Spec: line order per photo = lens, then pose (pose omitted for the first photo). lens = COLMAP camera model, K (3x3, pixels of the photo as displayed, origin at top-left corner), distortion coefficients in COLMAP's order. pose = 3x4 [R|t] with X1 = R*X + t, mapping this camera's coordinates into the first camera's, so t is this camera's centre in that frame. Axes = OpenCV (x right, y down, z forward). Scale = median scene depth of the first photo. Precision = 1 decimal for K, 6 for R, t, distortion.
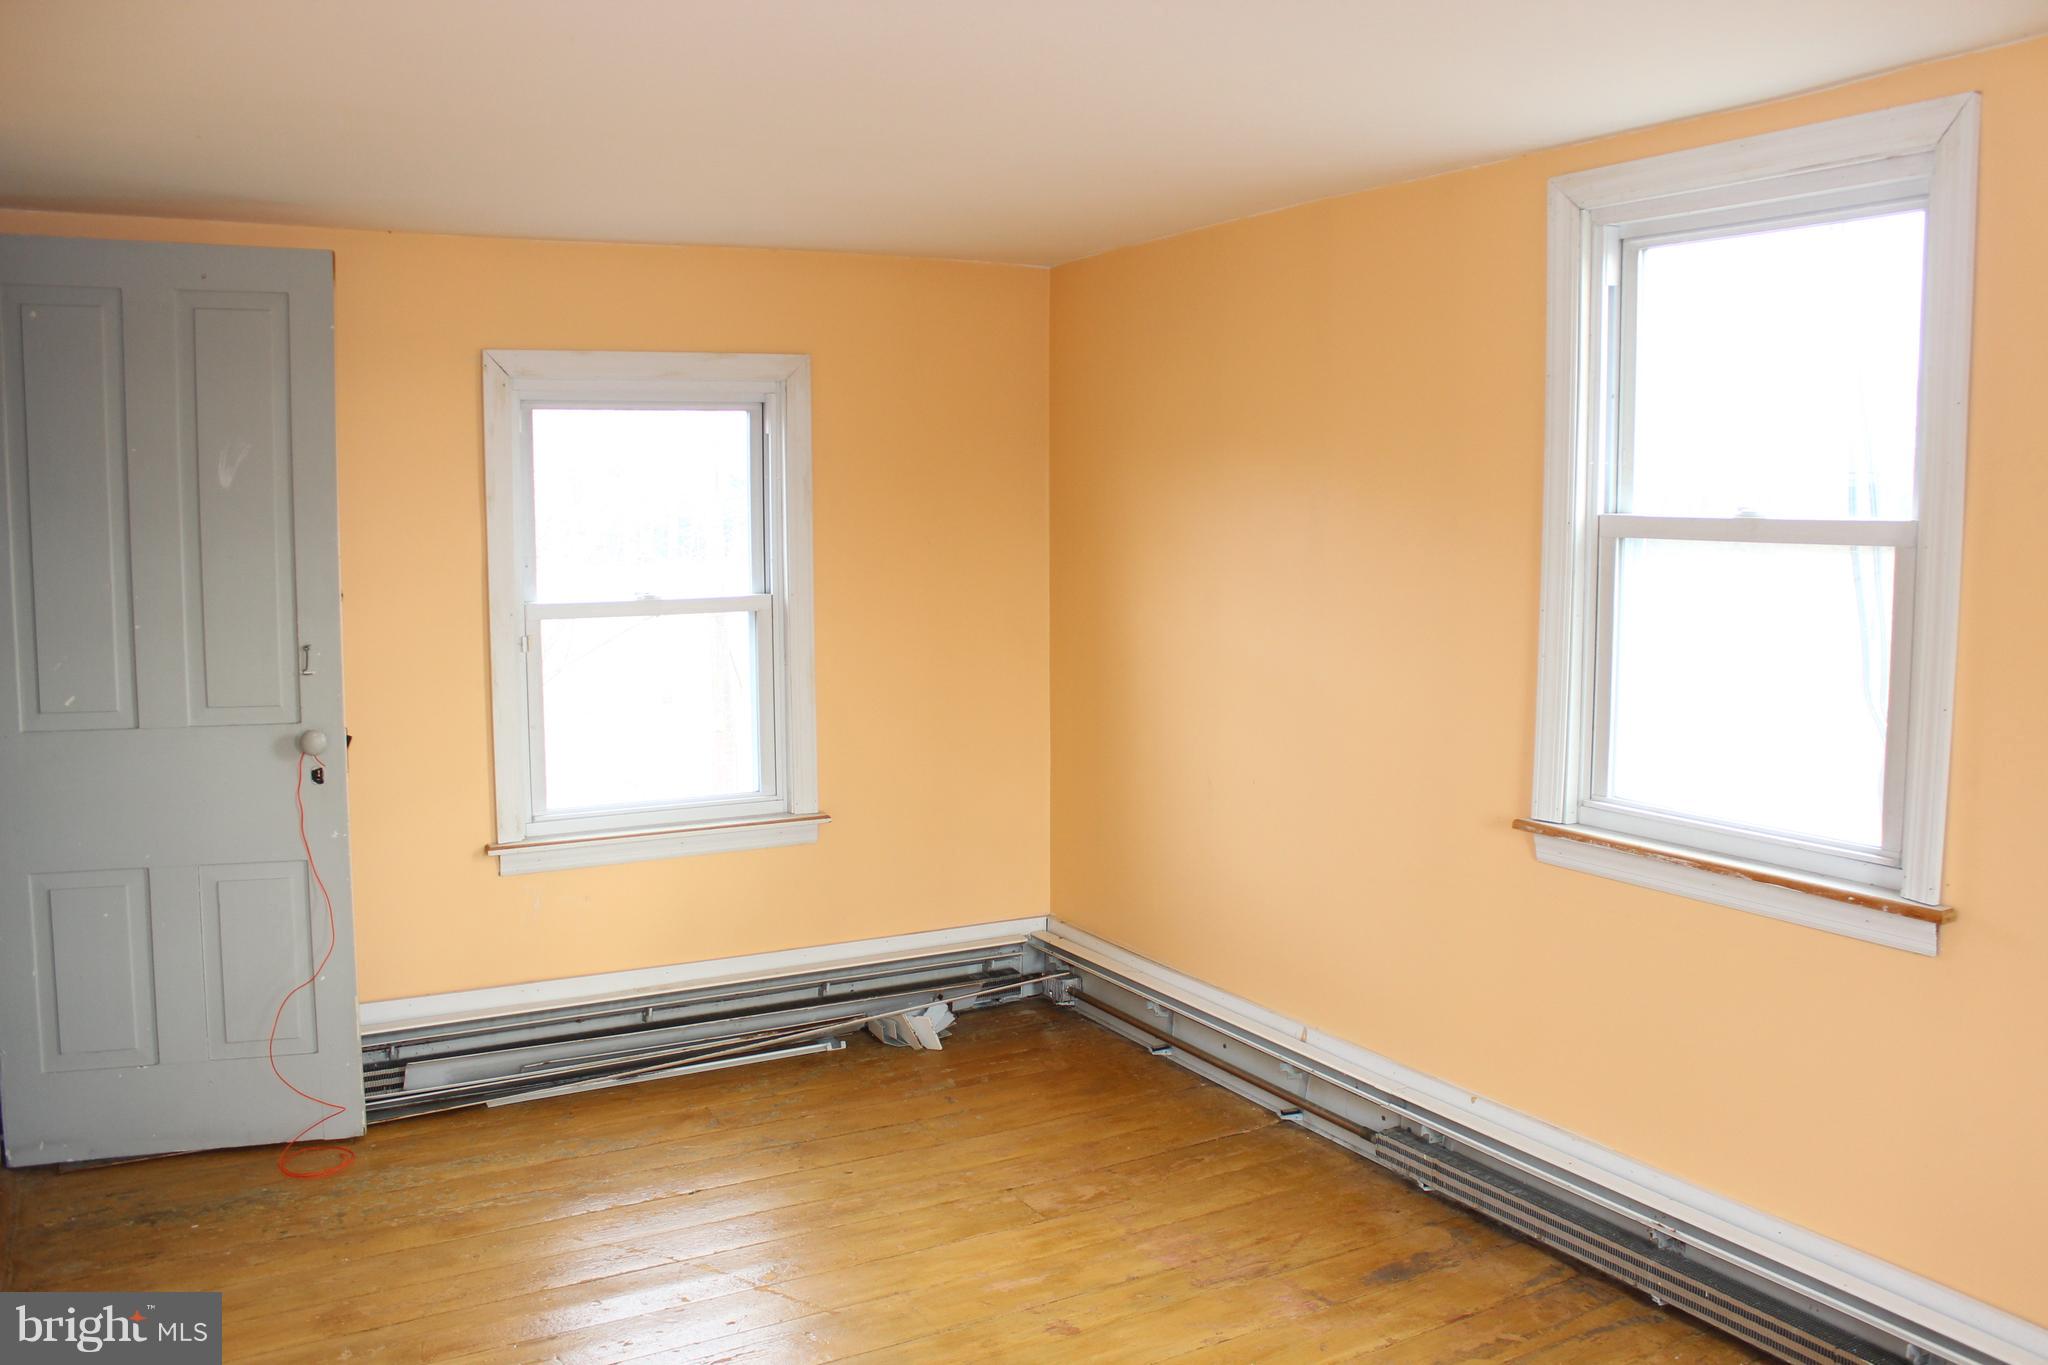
lens RADIAL K [[1734.4, 0, 1056.2], [0, 1734.4, 690.9], [0, 0, 1]] dist [-0.166226, 0.155538]
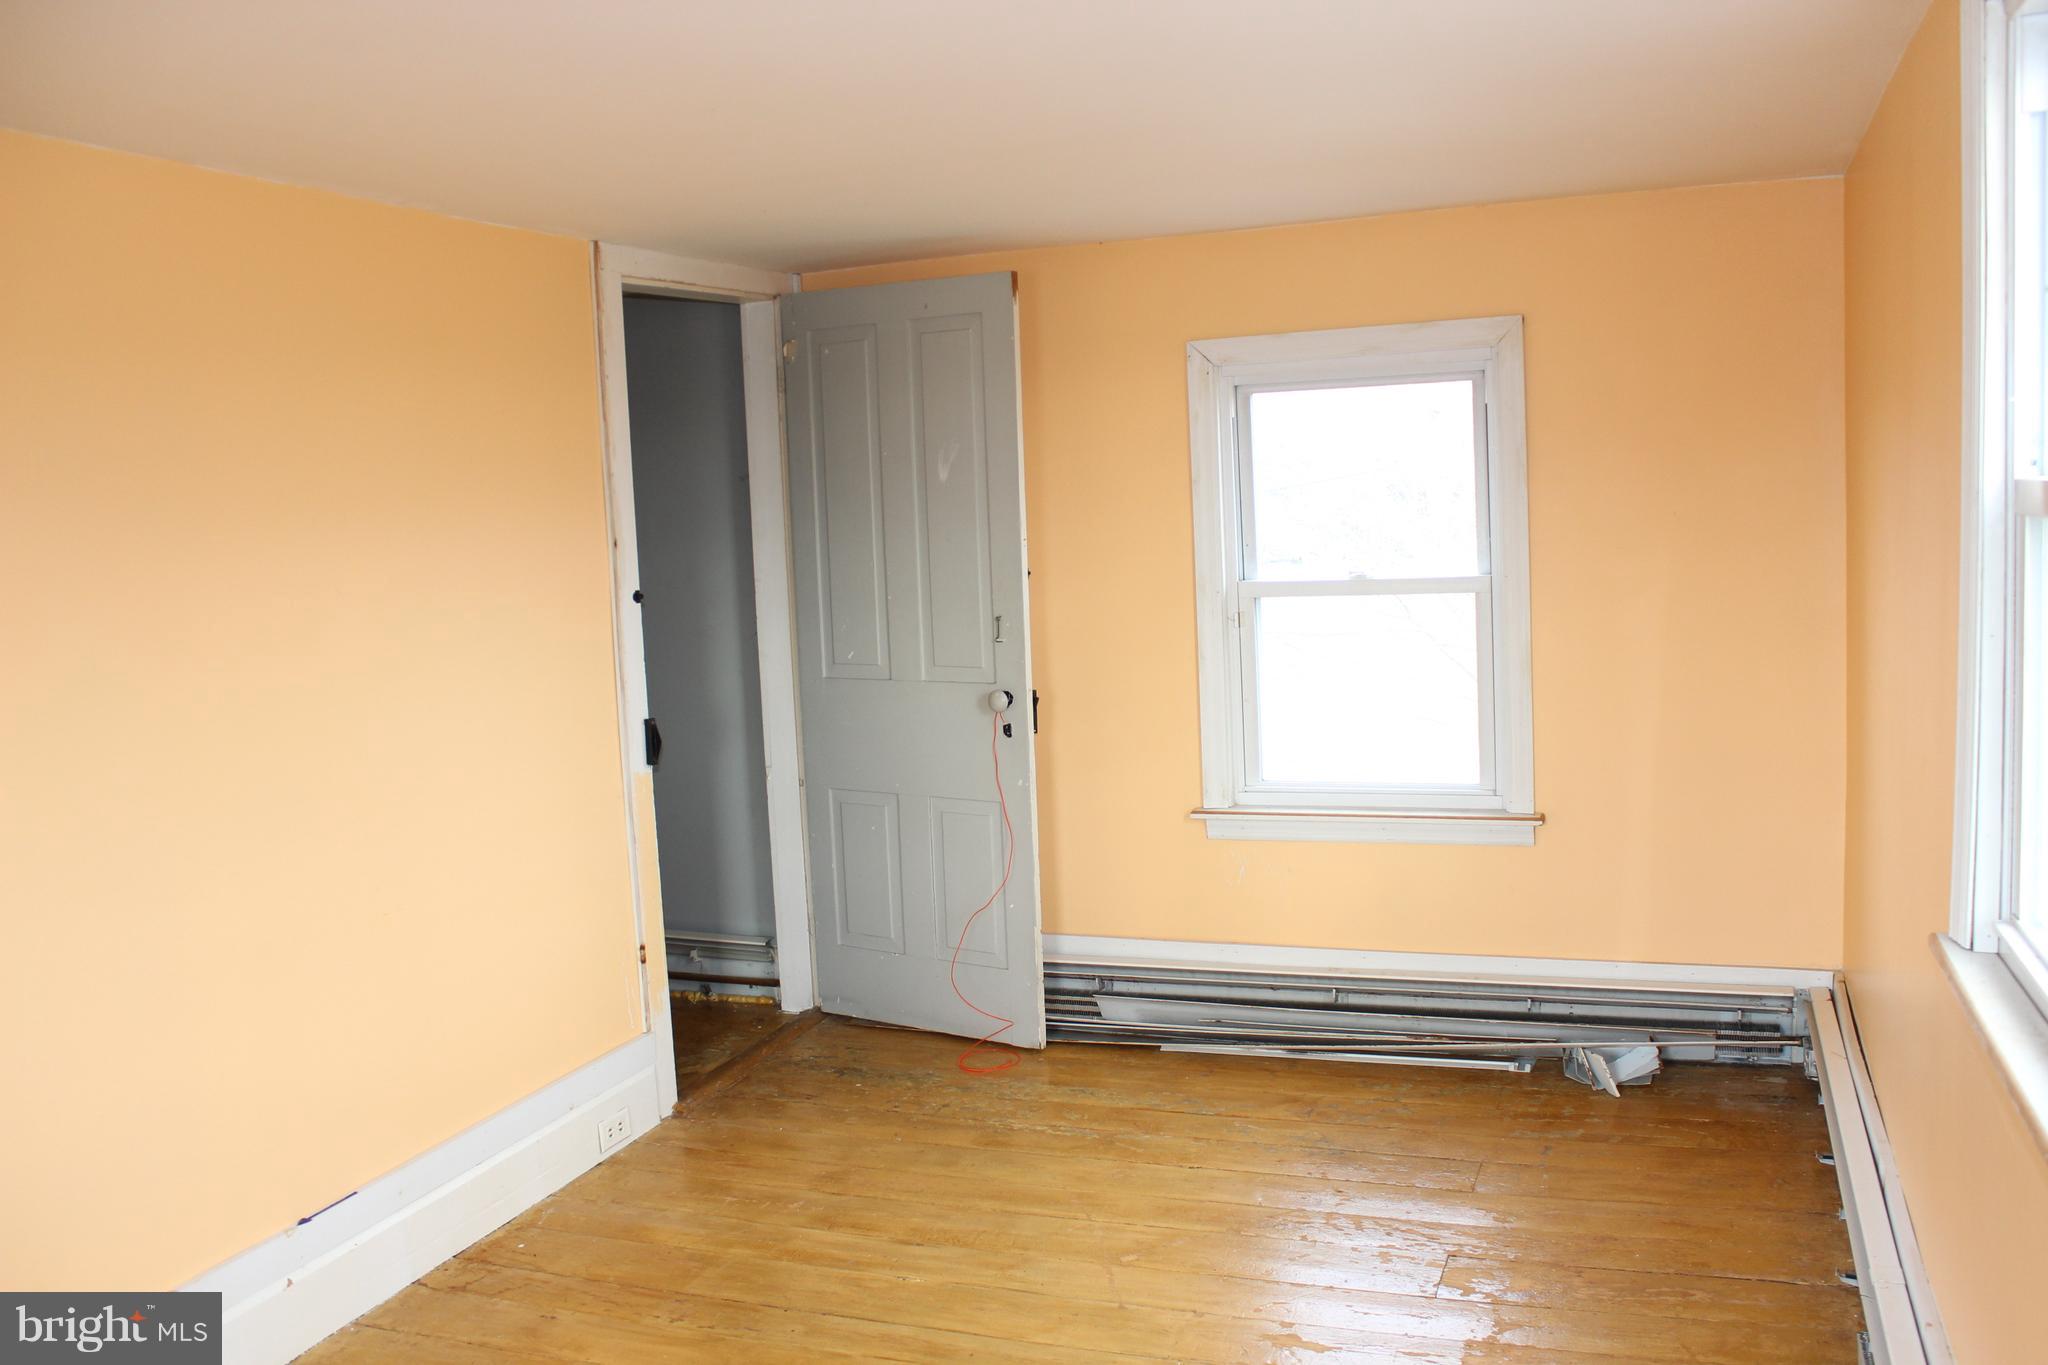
lens RADIAL K [[1734.4, 0, 1056.2], [0, 1734.4, 690.9], [0, 0, 1]] dist [-0.166226, 0.155538]
pose [[0.634132, 0.063923, -0.770578, 0.420977], [-0.041880, 0.997953, 0.048321, -0.029795], [0.772090, 0.001630, 0.635511, 0.236559]]
